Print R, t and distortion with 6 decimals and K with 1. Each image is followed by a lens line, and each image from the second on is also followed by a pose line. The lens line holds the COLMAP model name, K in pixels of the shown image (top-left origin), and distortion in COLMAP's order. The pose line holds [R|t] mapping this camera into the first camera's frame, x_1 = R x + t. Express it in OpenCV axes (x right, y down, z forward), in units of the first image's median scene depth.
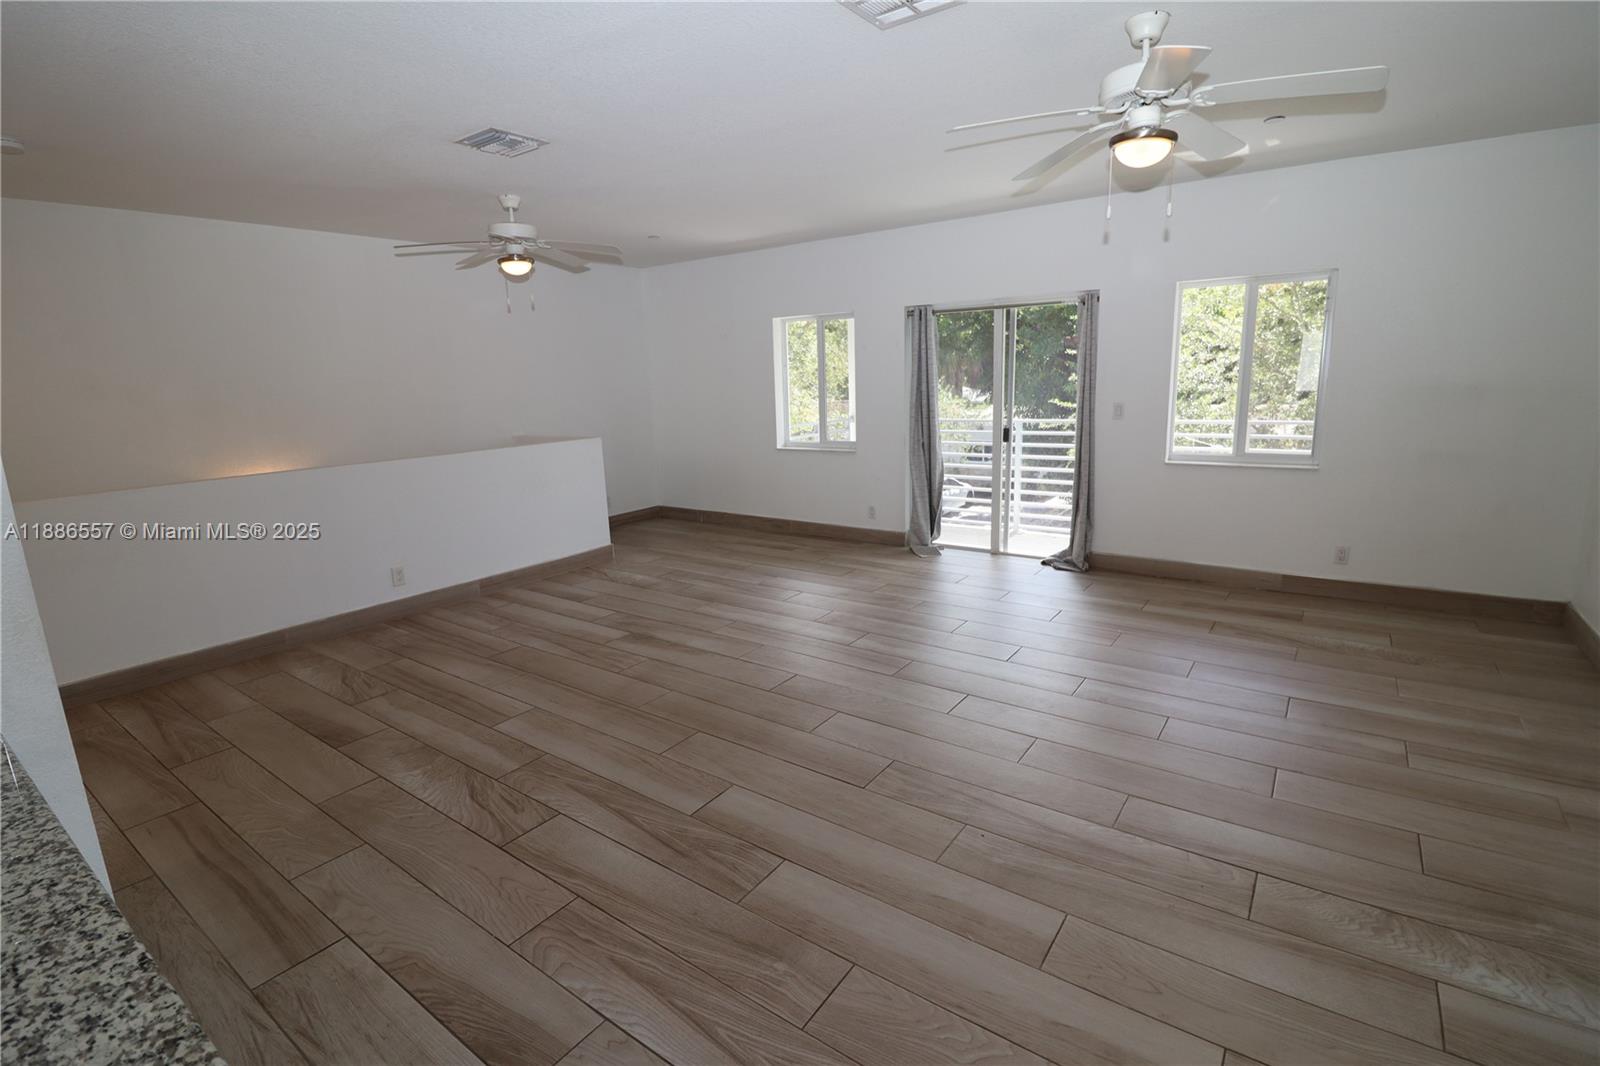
lens RADIAL K [[742.8, 0, 803.1], [0, 742.8, 527.9], [0, 0, 1]] dist [-0.003318, -0.010988]
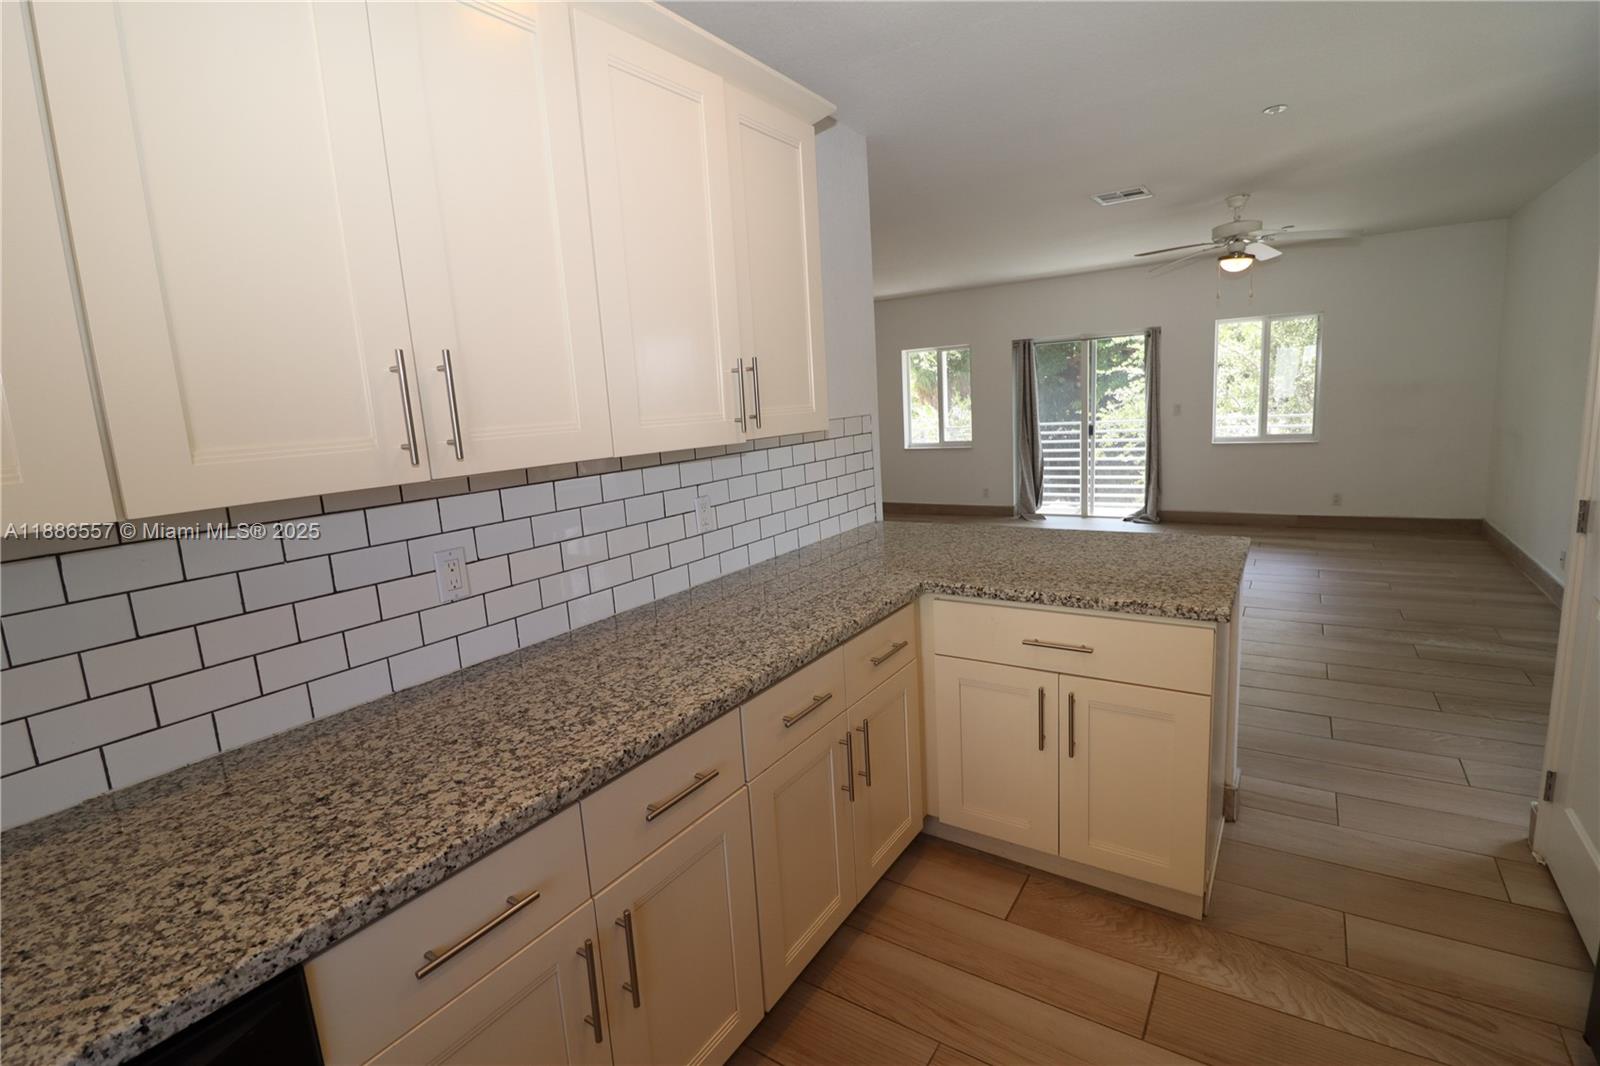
lens RADIAL K [[742.8, 0, 805.1], [0, 742.8, 525.3], [0, 0, 1]] dist [-0.003318, -0.010988]
pose [[0.998724, -0.035022, 0.036392, -0.439071], [0.036321, 0.998703, -0.035668, 0.113809], [-0.035096, 0.036945, 0.998701, -0.496635]]
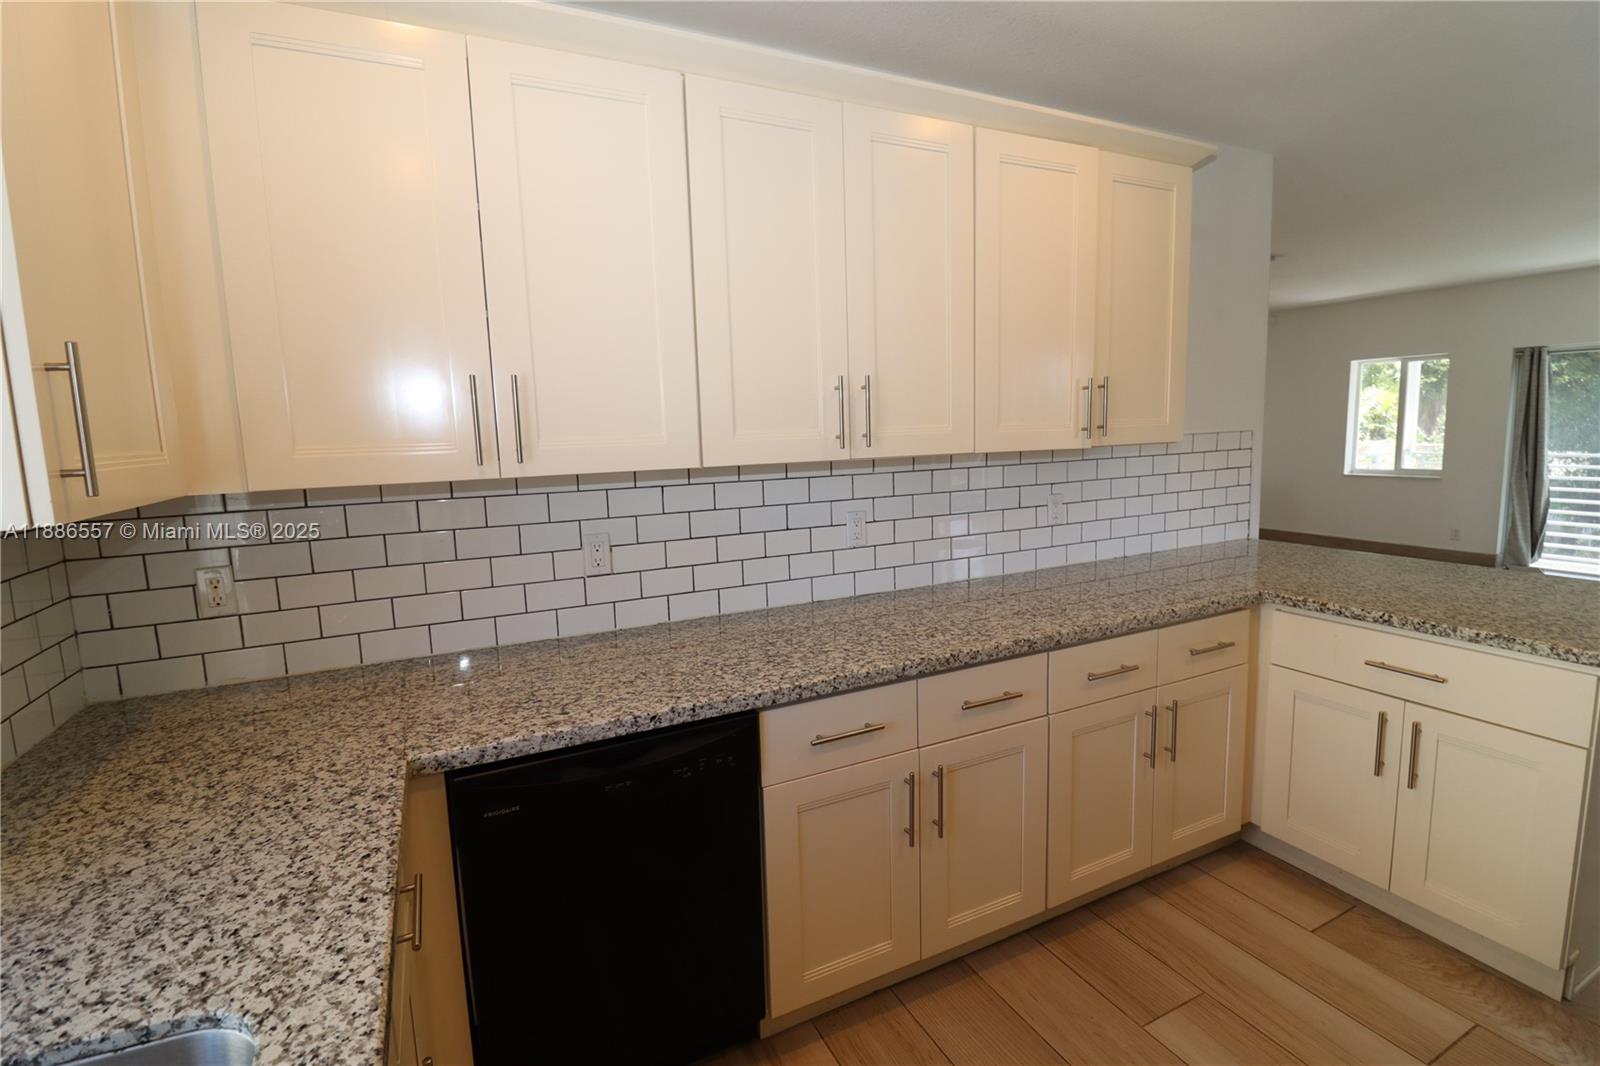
lens RADIAL K [[742.8, 0, 802.7], [0, 742.8, 523.6], [0, 0, 1]] dist [-0.003318, -0.010988]
pose [[0.881810, 0.062563, -0.467436, -0.384552], [-0.090406, 0.995204, -0.037349, 0.139659], [0.462858, 0.075194, 0.883238, -0.614568]]
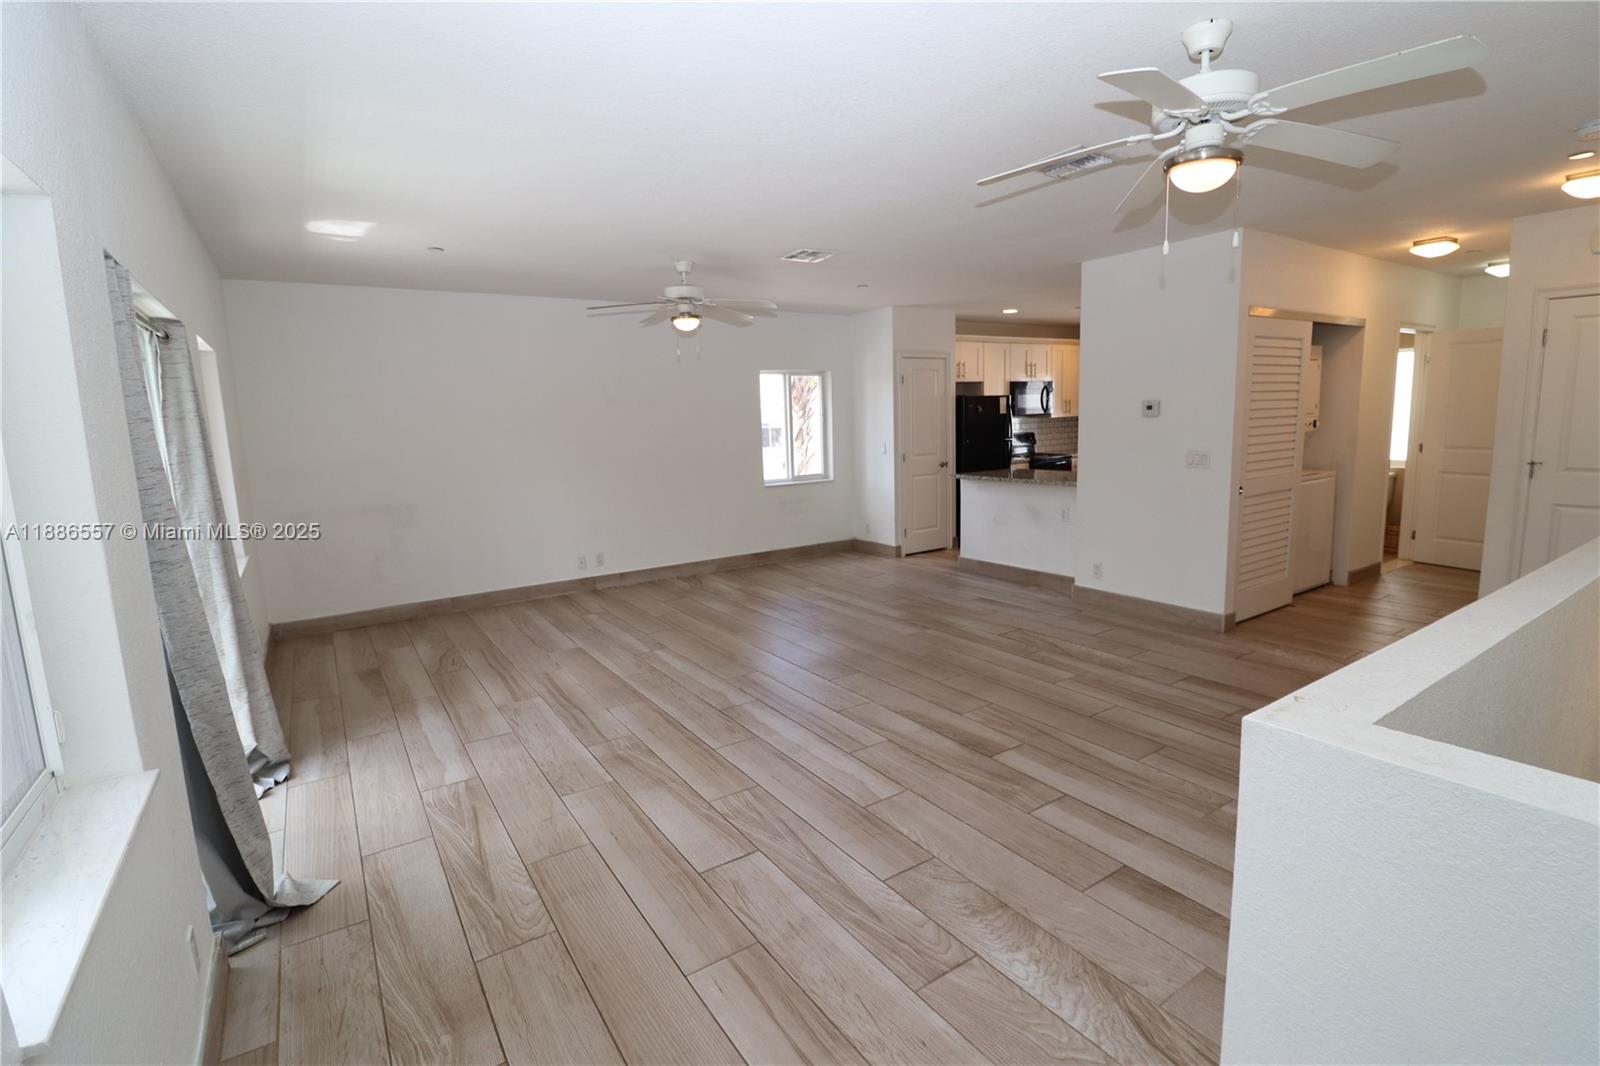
lens RADIAL K [[742.8, 0, 792.8], [0, 742.8, 535.9], [0, 0, 1]] dist [-0.003318, -0.010988]
pose [[-0.929014, 0.006626, 0.369985, -0.338477], [0.137238, 0.934706, 0.327856, -0.351429], [-0.343655, 0.355359, -0.869265, 1.715297]]
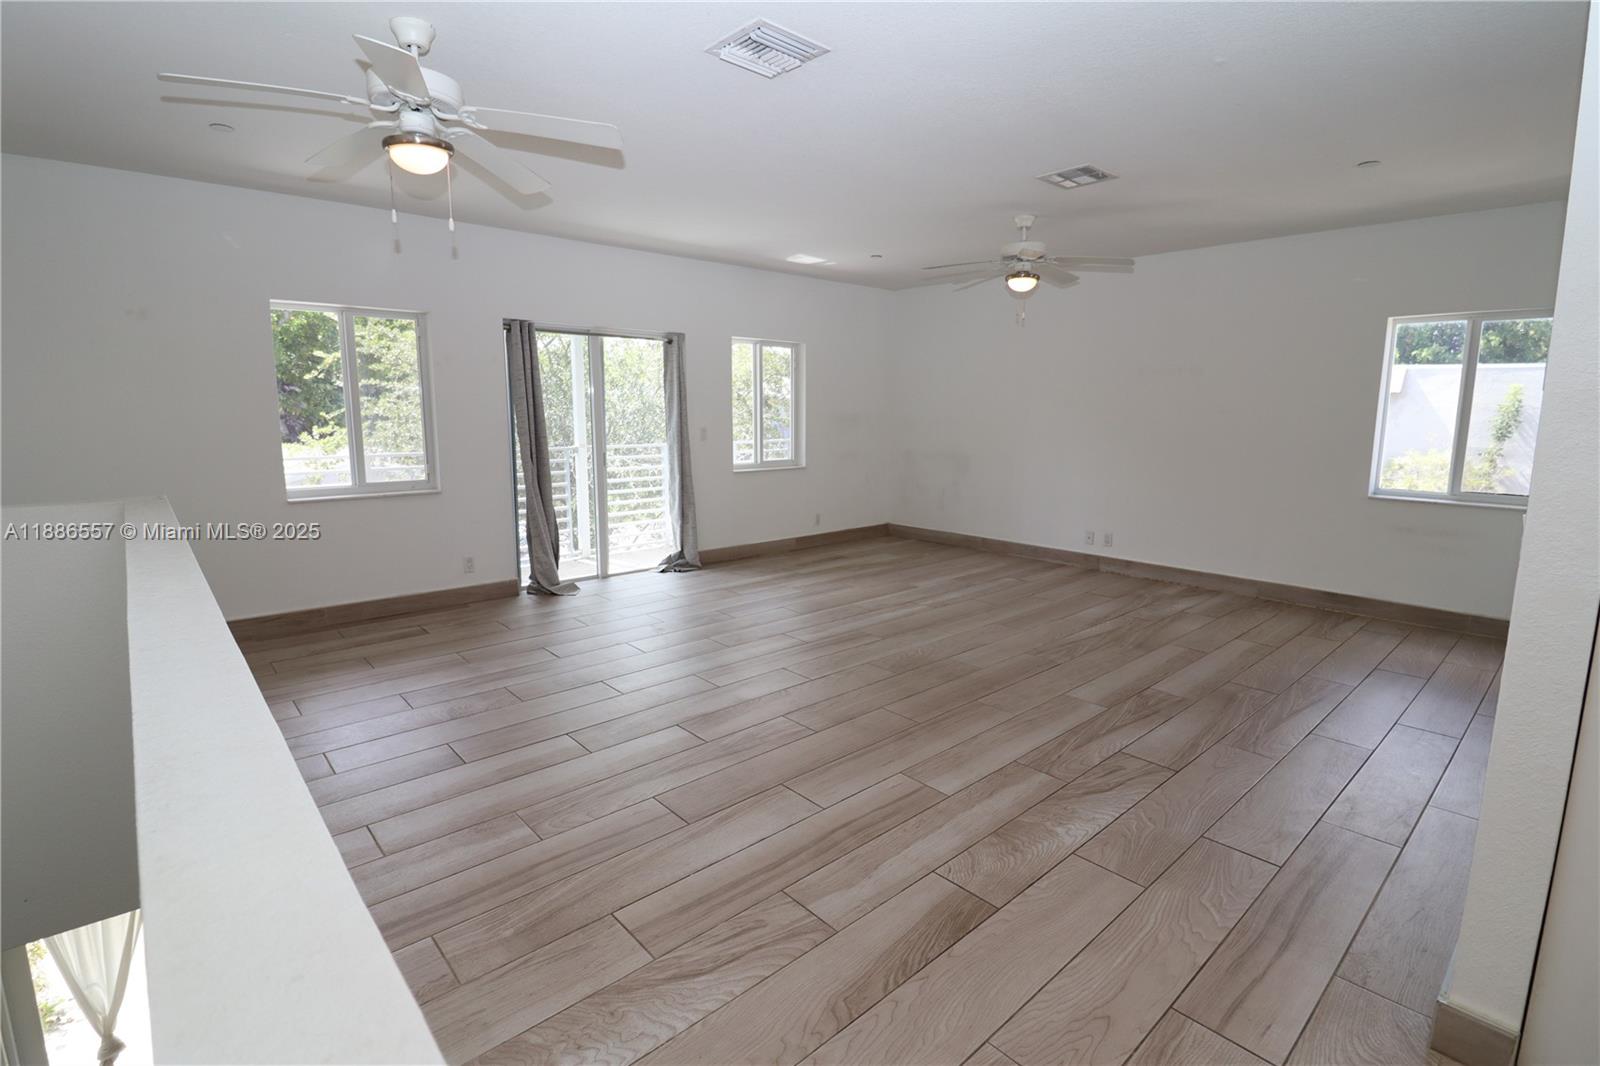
lens RADIAL K [[742.8, 0, 807.3], [0, 742.8, 532.9], [0, 0, 1]] dist [-0.003318, -0.010988]
pose [[0.211996, -0.130710, 0.968490, -0.941367], [0.183497, 0.978713, 0.091924, -0.095078], [-0.959889, 0.158228, 0.231468, 0.707108]]
